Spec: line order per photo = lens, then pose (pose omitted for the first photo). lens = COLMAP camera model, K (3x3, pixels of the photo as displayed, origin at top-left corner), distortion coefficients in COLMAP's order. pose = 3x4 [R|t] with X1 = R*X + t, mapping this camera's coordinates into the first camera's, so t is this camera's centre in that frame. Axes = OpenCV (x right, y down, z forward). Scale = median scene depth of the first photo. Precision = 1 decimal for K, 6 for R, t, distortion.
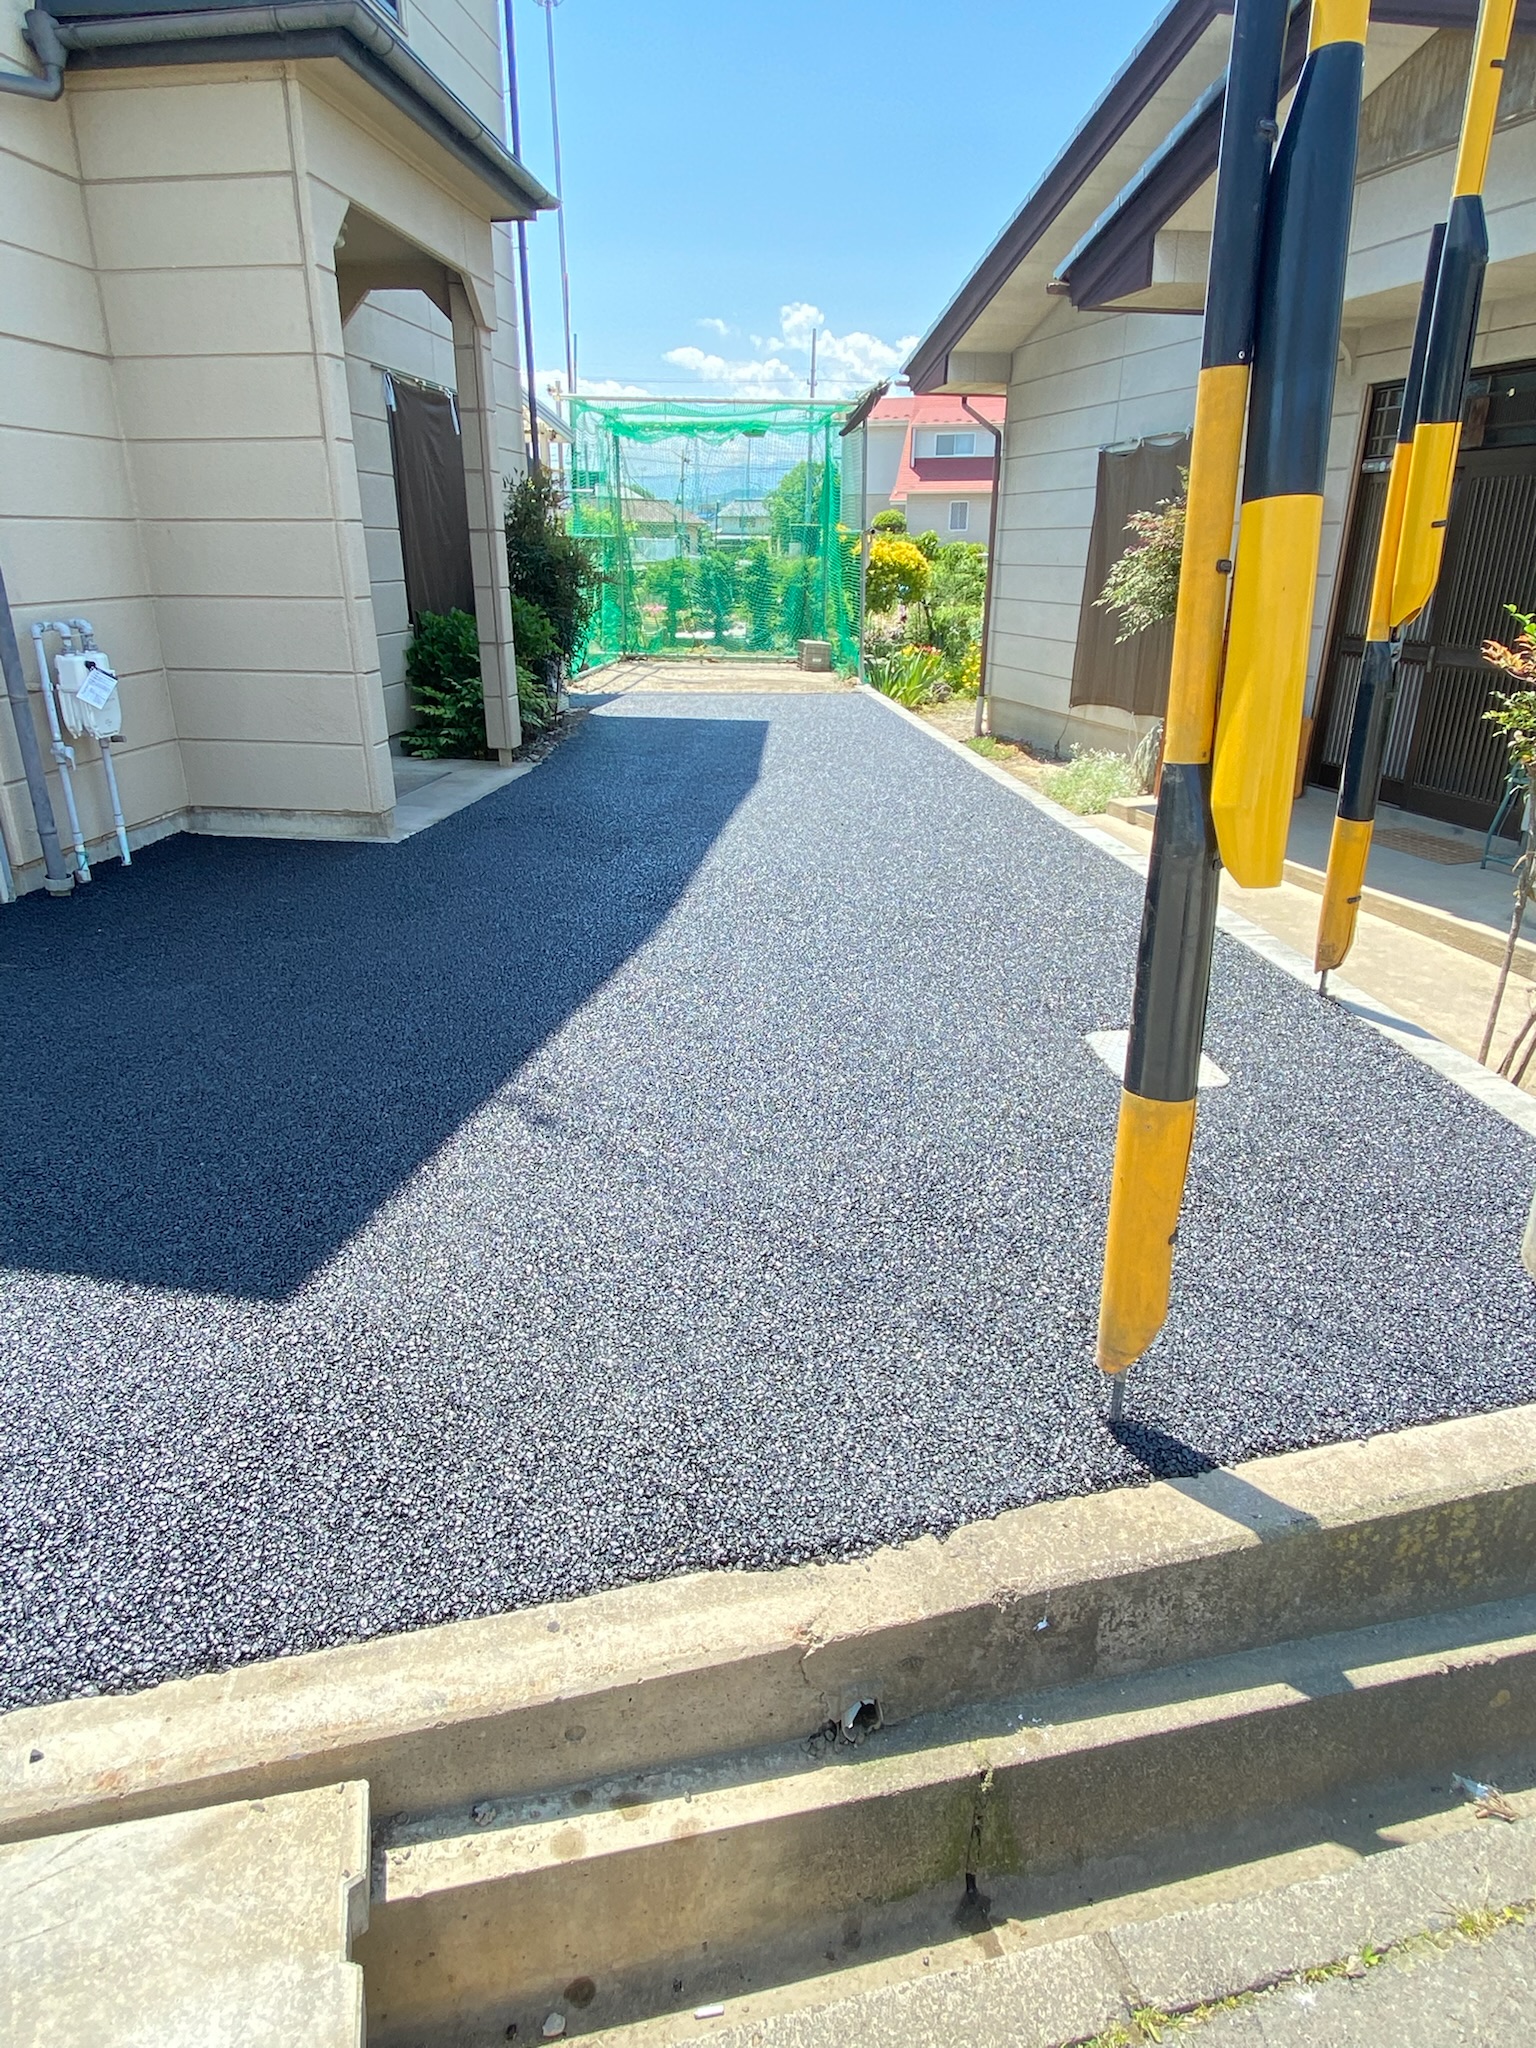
lens RADIAL K [[1224.4, 0, 768.0], [0, 1224.4, 1024.0], [0, 0, 1]] dist [-0.014075, 0.001976]
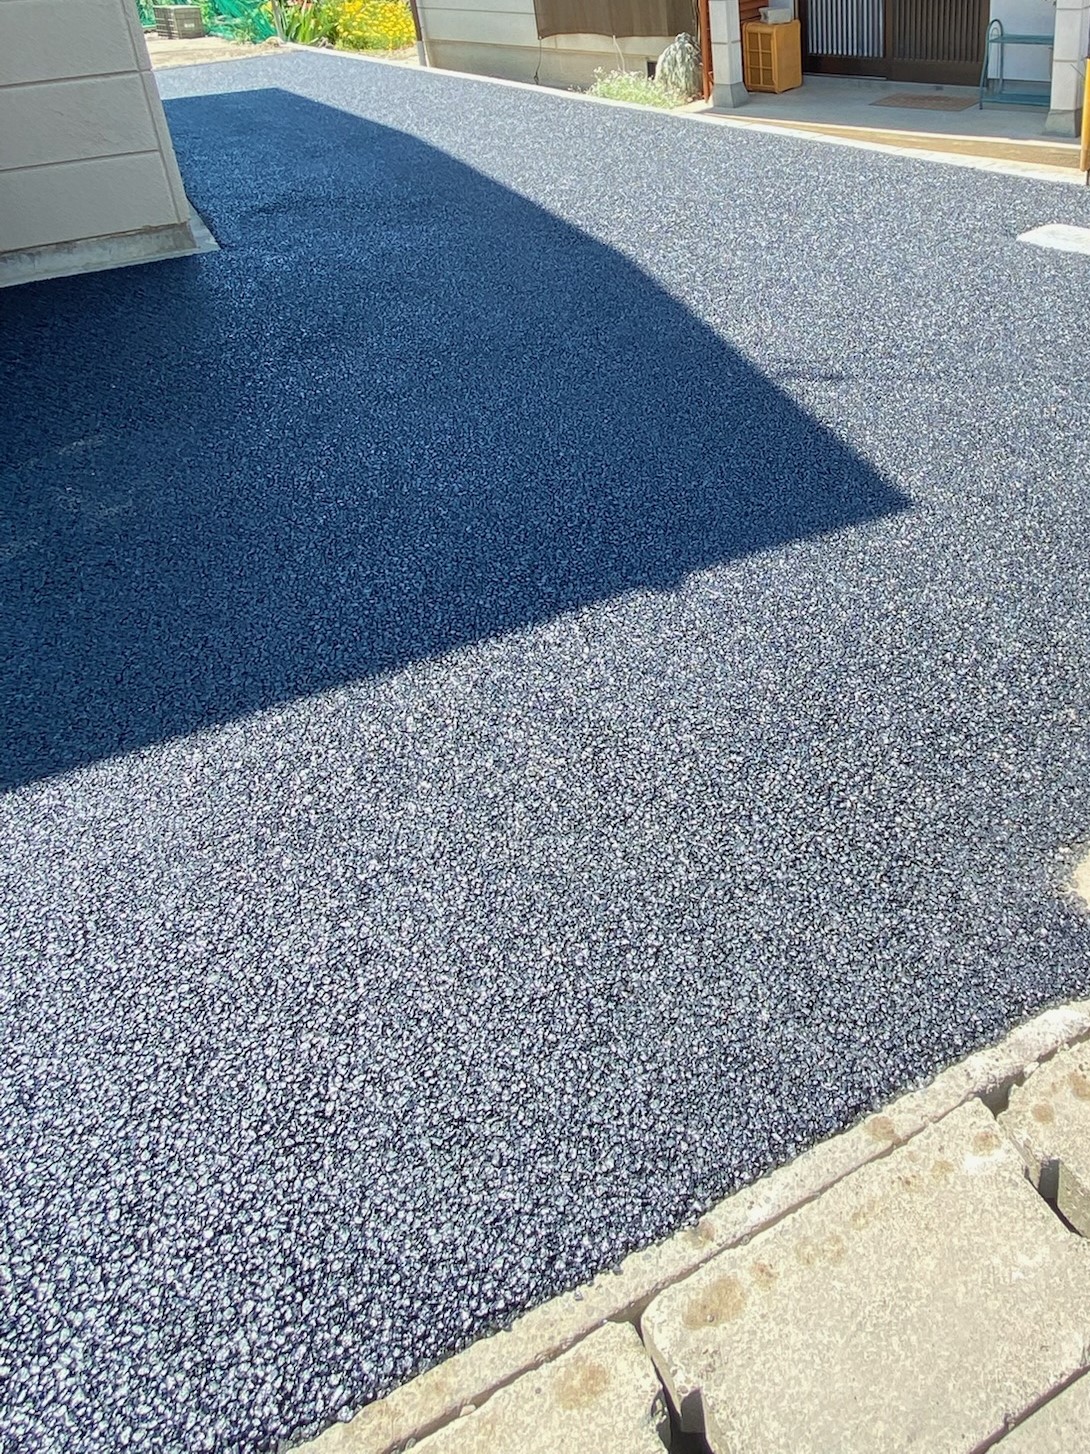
lens RADIAL K [[869.3, 0, 545.0], [0, 869.3, 727.0], [0, 0, 1]] dist [-0.014075, 0.001976]
pose [[0.748352, -0.471090, 0.466952, -0.612253], [0.254275, 0.853946, 0.454004, -0.064344], [-0.612628, -0.221021, 0.758839, 0.186350]]
